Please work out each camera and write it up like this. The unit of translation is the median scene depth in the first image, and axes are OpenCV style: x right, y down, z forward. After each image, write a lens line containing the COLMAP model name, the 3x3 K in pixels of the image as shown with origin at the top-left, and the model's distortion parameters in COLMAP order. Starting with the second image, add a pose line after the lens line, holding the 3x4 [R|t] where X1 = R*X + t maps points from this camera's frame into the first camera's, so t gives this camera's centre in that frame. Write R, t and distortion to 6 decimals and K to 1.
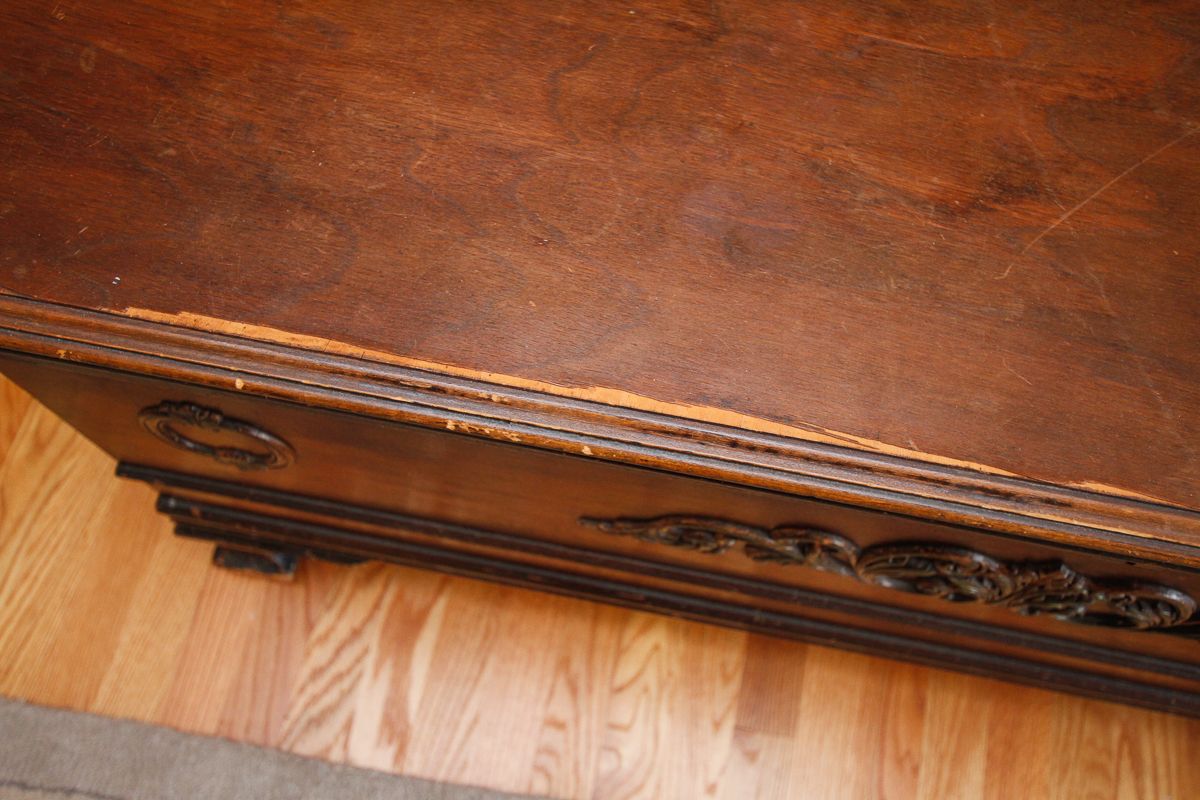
lens RADIAL K [[1032.9, 0, 604.0], [0, 1032.9, 406.5], [0, 0, 1]] dist [0.004342, 0.021901]
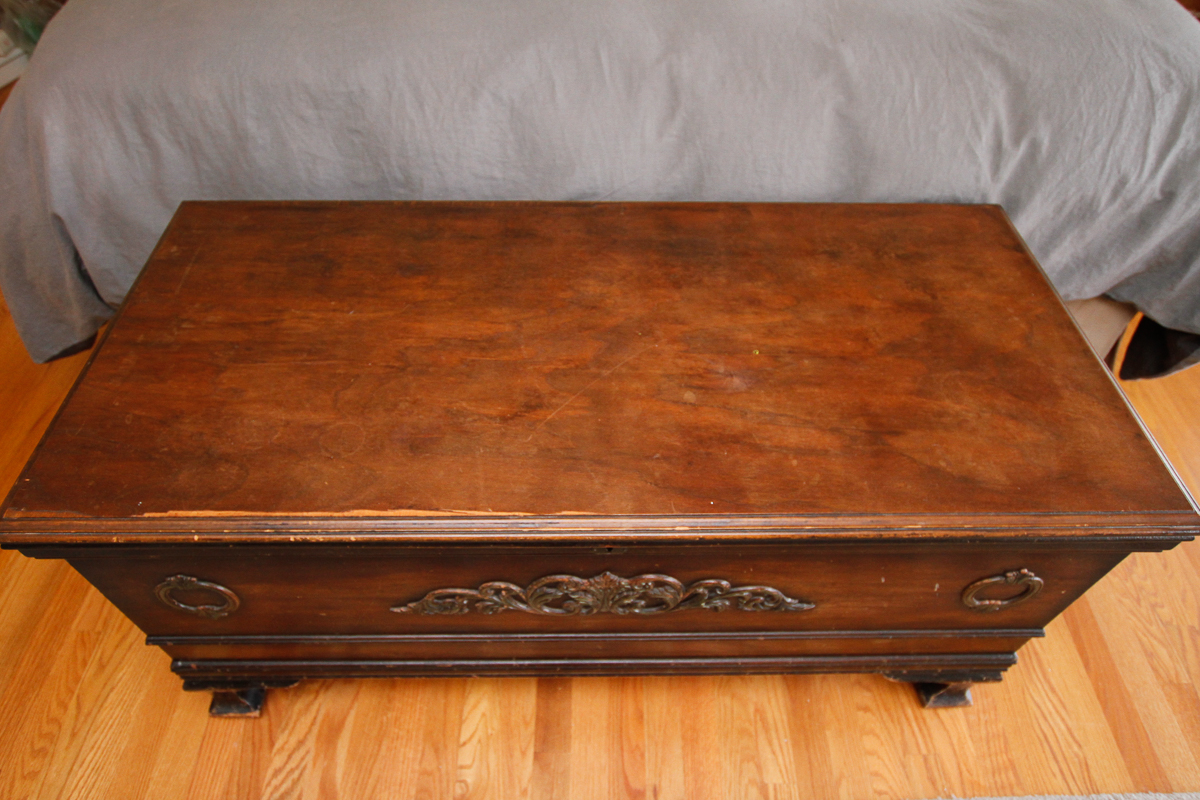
lens RADIAL K [[728.0, 0, 589.1], [0, 728.0, 410.4], [0, 0, 1]] dist [-0.014604, 0.000943]
pose [[0.979902, -0.158879, 0.120623, 0.308901], [0.189025, 0.932748, -0.307003, 0.329947], [-0.063735, 0.323633, 0.944034, -0.580299]]
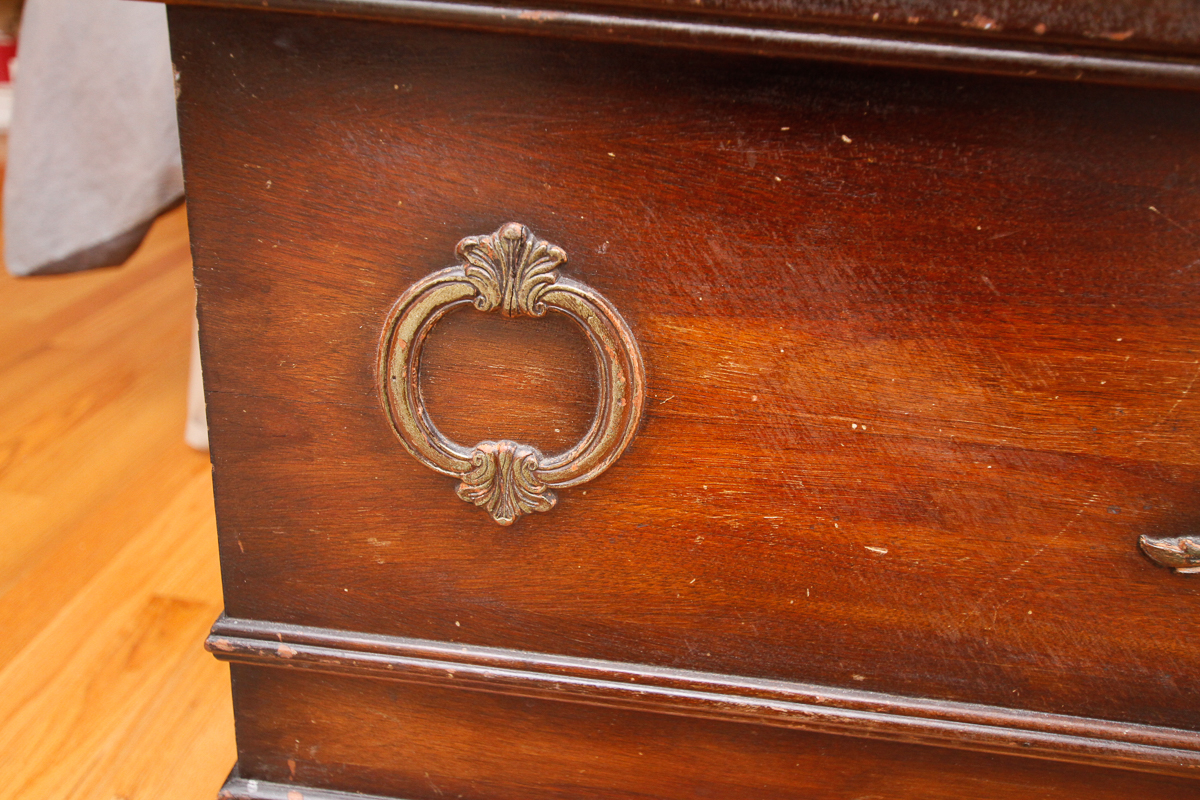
lens RADIAL K [[1032.9, 0, 604.0], [0, 1032.9, 406.5], [0, 0, 1]] dist [0.004342, 0.021901]
pose [[0.994589, 0.005091, 0.103761, -0.477228], [0.067298, 0.729315, -0.680860, 0.541419], [-0.079140, 0.684159, 0.725026, 0.746142]]
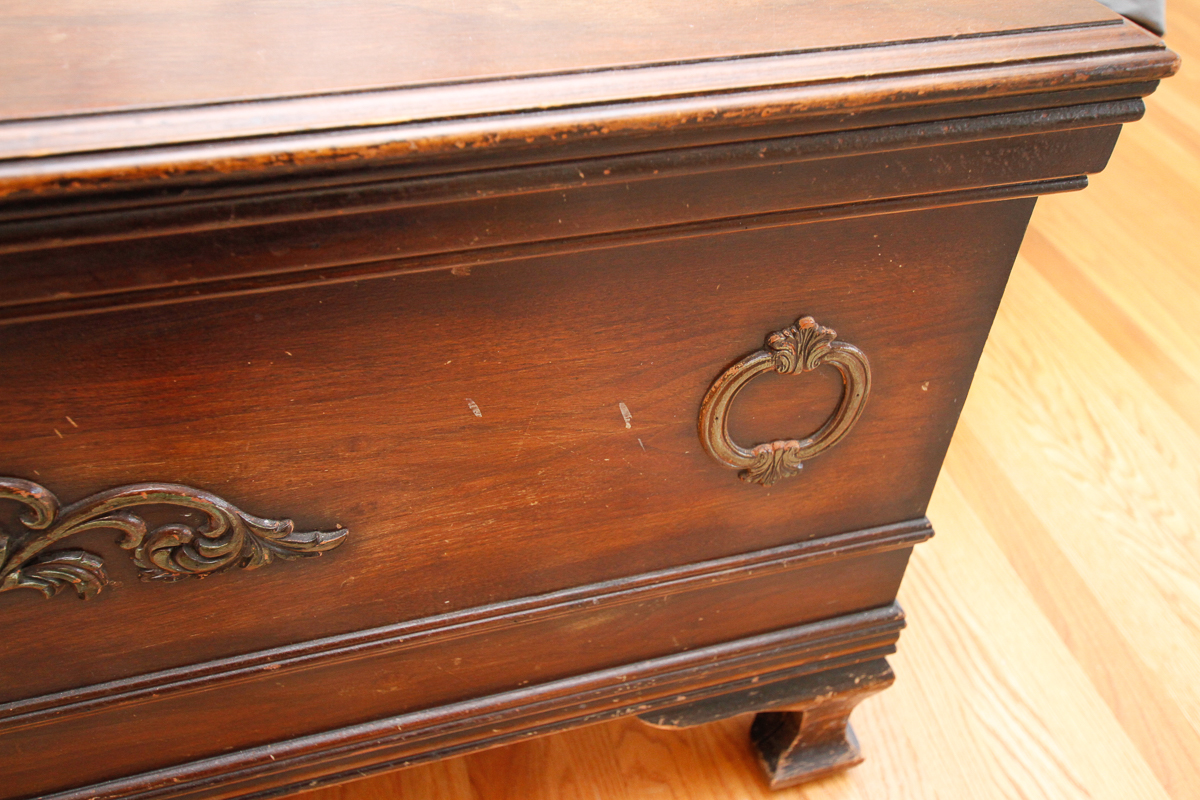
lens RADIAL K [[1032.9, 0, 604.0], [0, 1032.9, 406.5], [0, 0, 1]] dist [0.004342, 0.021901]
pose [[0.896650, -0.296672, 0.328640, 0.934086], [0.410184, 0.836027, -0.364427, 0.697989], [-0.166636, 0.461567, 0.871314, 0.293254]]
